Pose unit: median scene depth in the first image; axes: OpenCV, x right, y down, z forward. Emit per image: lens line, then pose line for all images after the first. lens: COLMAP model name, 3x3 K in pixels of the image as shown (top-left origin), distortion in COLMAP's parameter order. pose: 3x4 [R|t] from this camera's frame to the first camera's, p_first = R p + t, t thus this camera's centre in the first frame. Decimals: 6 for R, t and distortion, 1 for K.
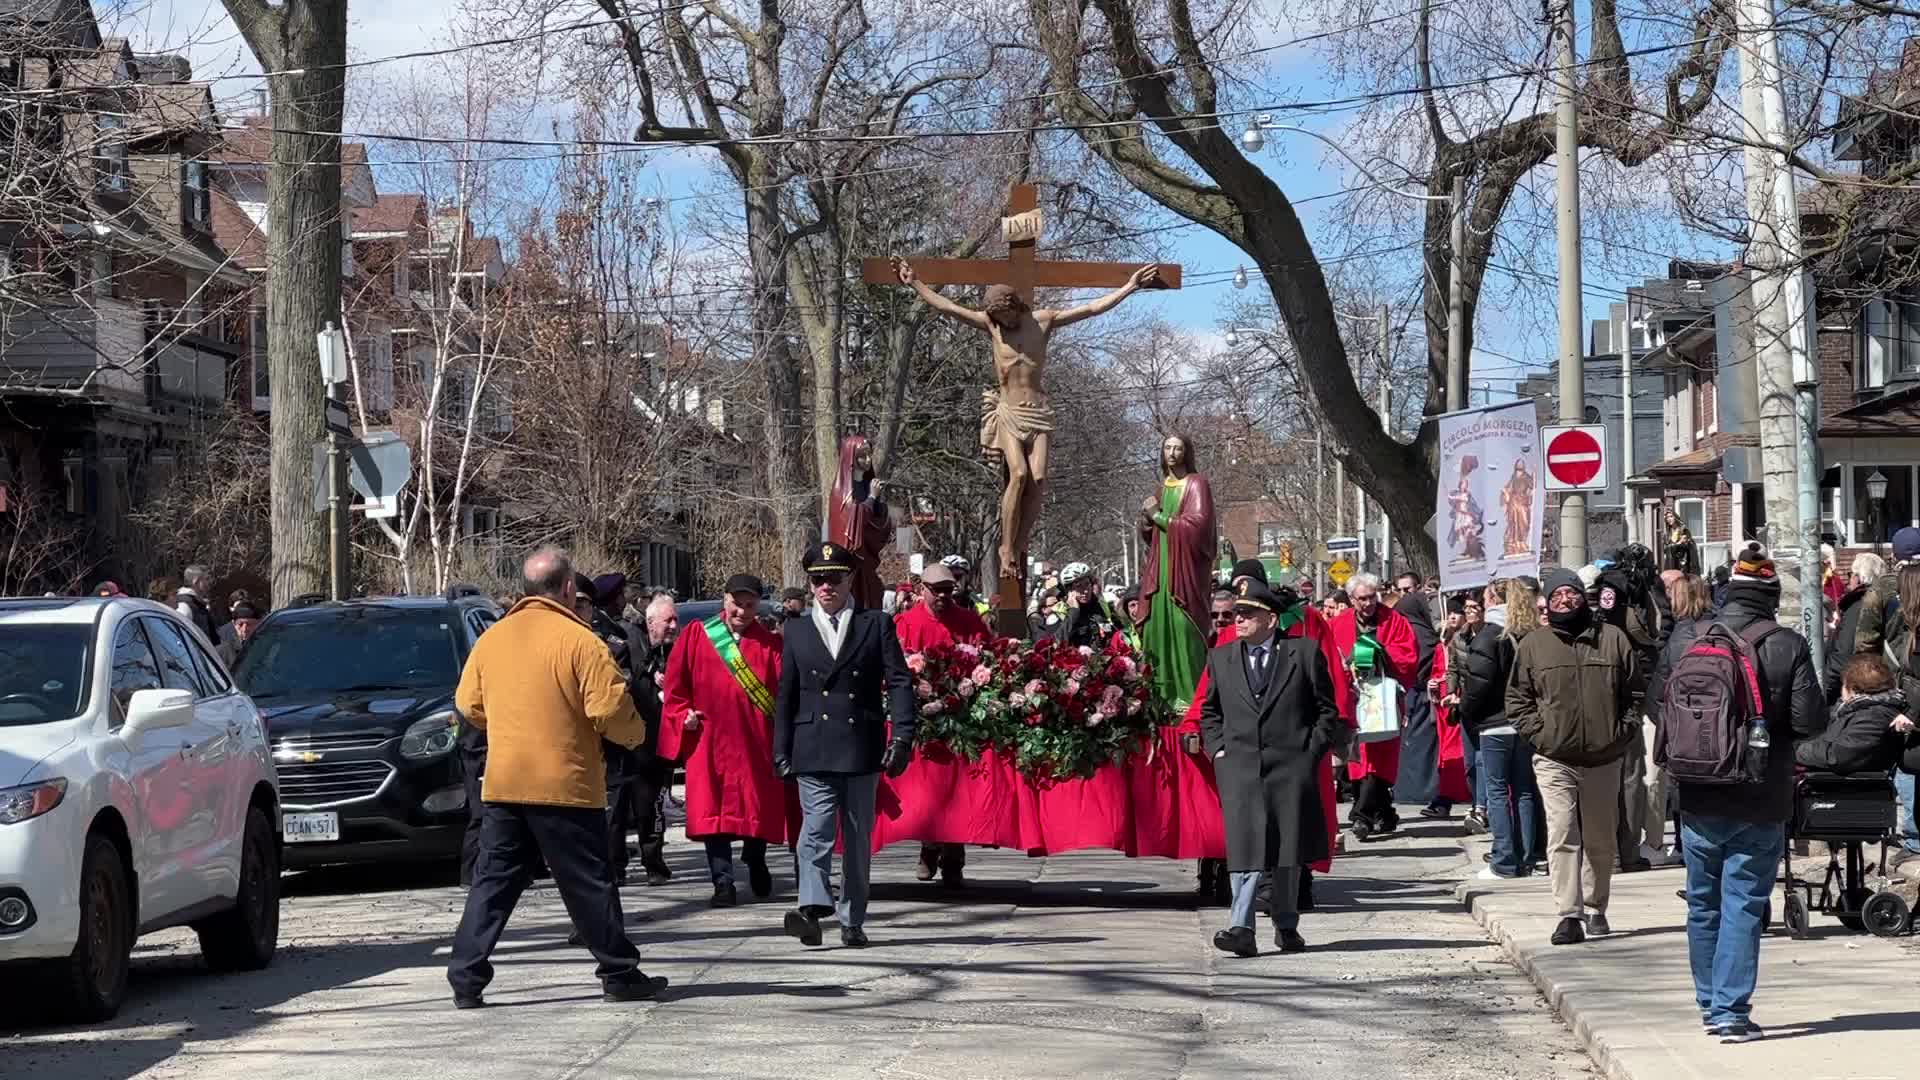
lens RADIAL K [[5102.7, 0, 960.0], [0, 5102.7, 540.0], [0, 0, 1]] dist [-0.345030, 11.718529]
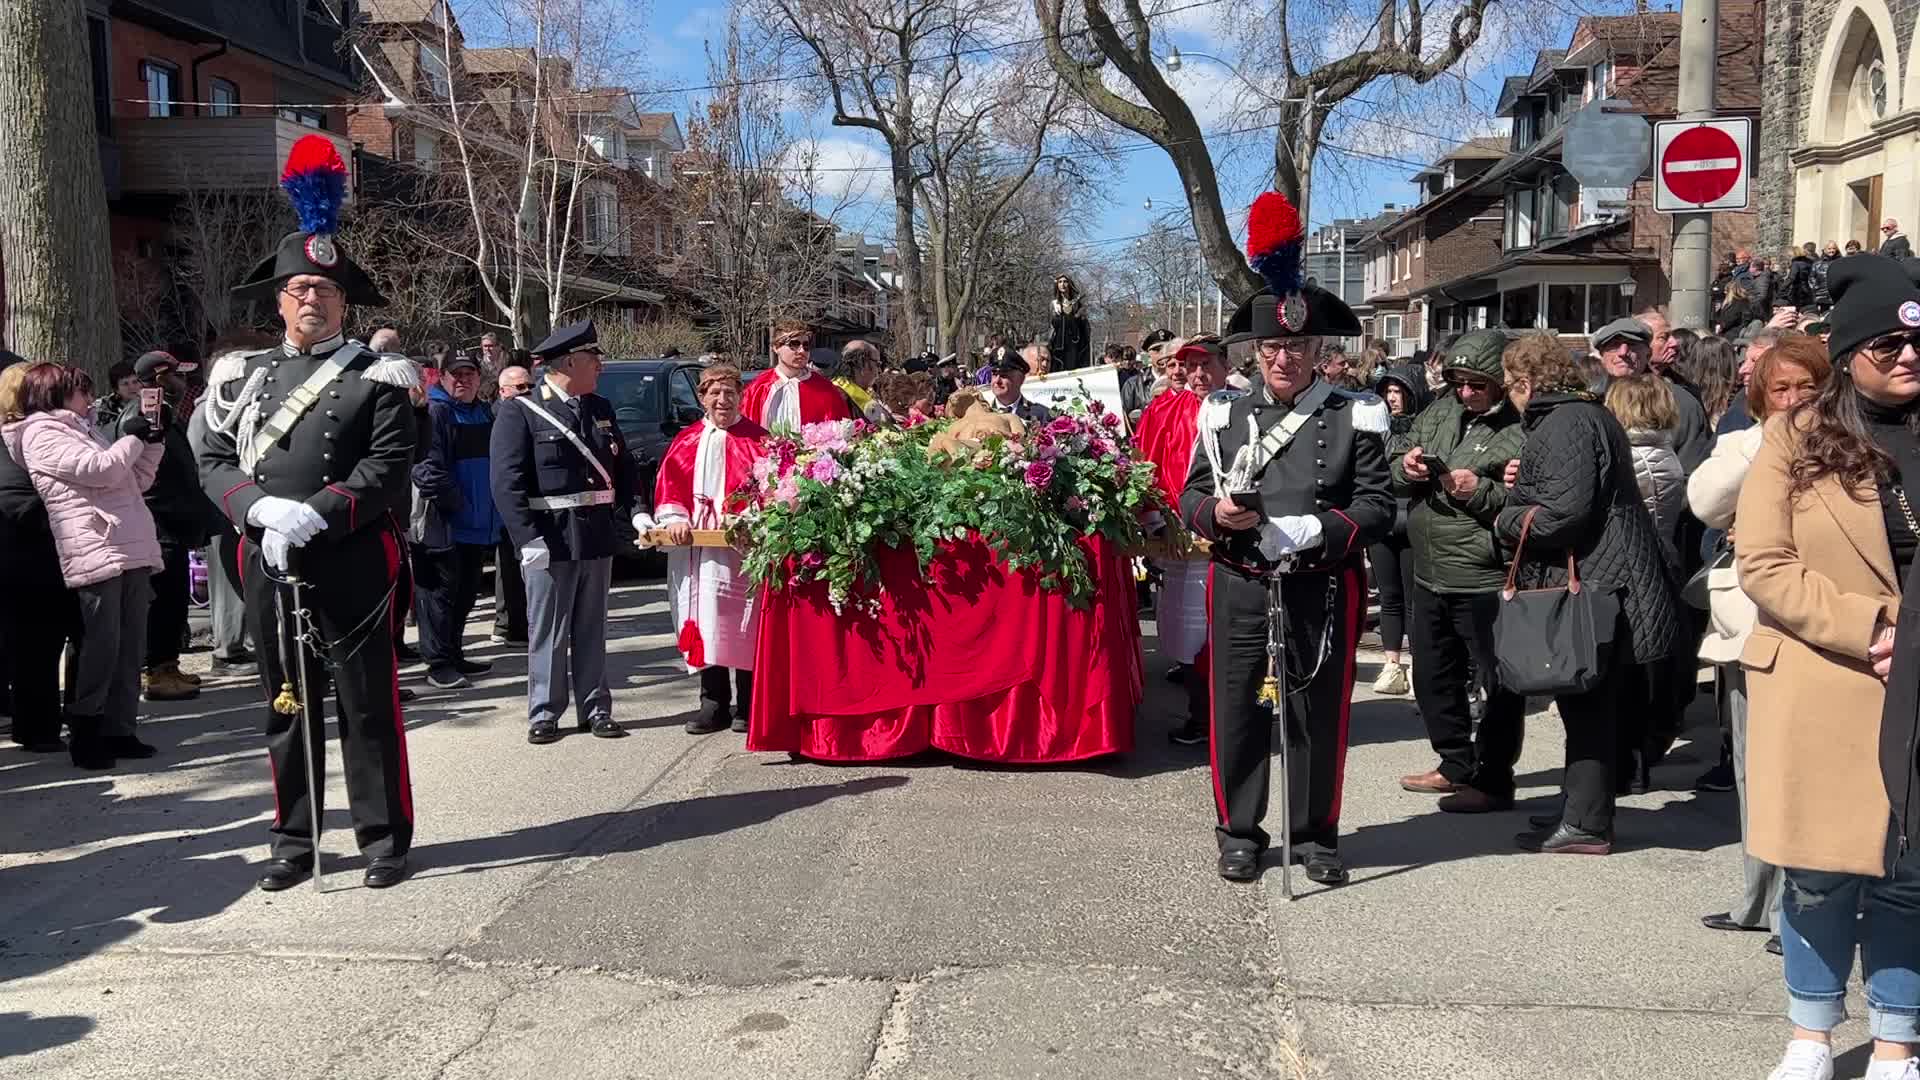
lens RADIAL K [[1715.8, 0, 960.0], [0, 1715.8, 540.0], [0, 0, 1]] dist [0.039576, -0.005316]
pose [[0.999116, 0.010443, -0.040727, 0.015313], [-0.005890, 0.993876, 0.110346, 0.006509], [0.041630, -0.110009, 0.993058, 0.457832]]
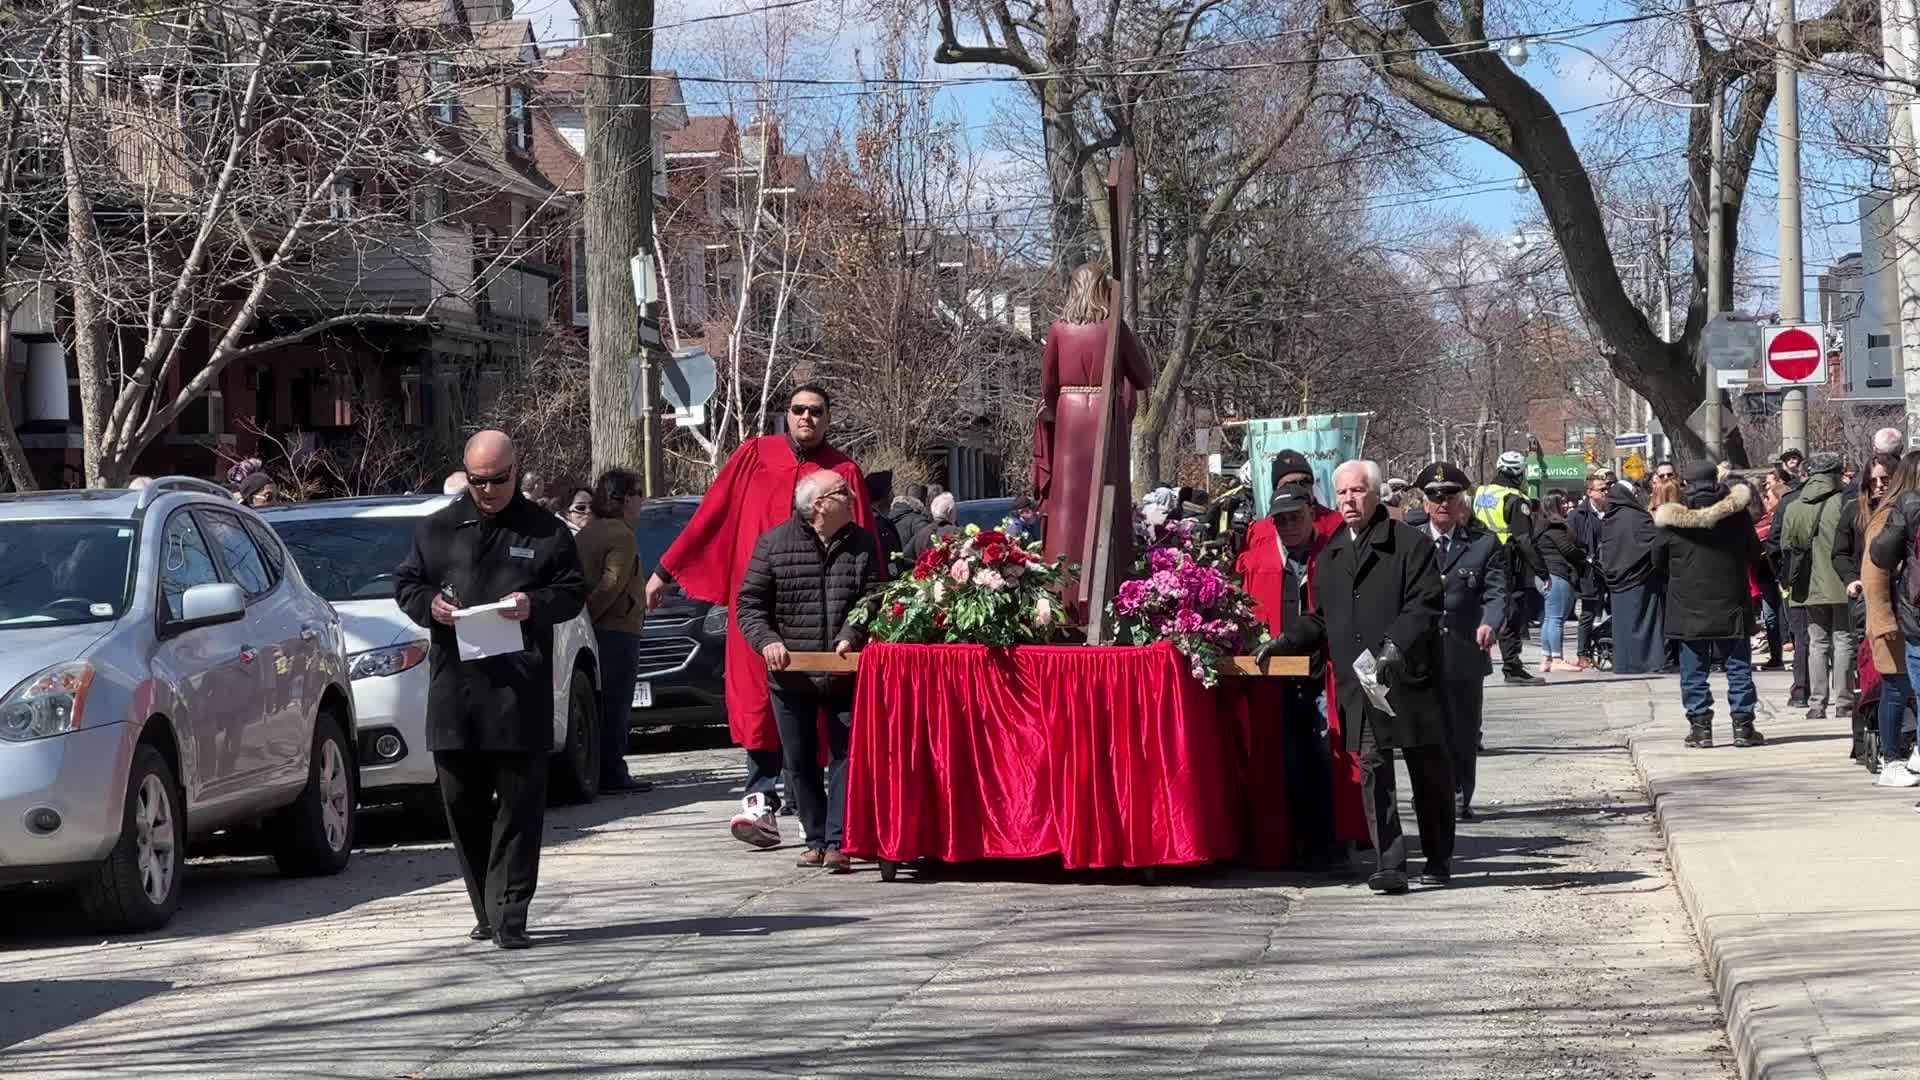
lens RADIAL K [[5102.7, 0, 960.0], [0, 5102.7, 540.0], [0, 0, 1]] dist [-0.345030, 11.718529]
pose [[0.997942, -0.011665, -0.063048, 0.007622], [0.012865, 0.999743, 0.018664, 0.000291], [0.062814, -0.019437, 0.997836, -0.053315]]
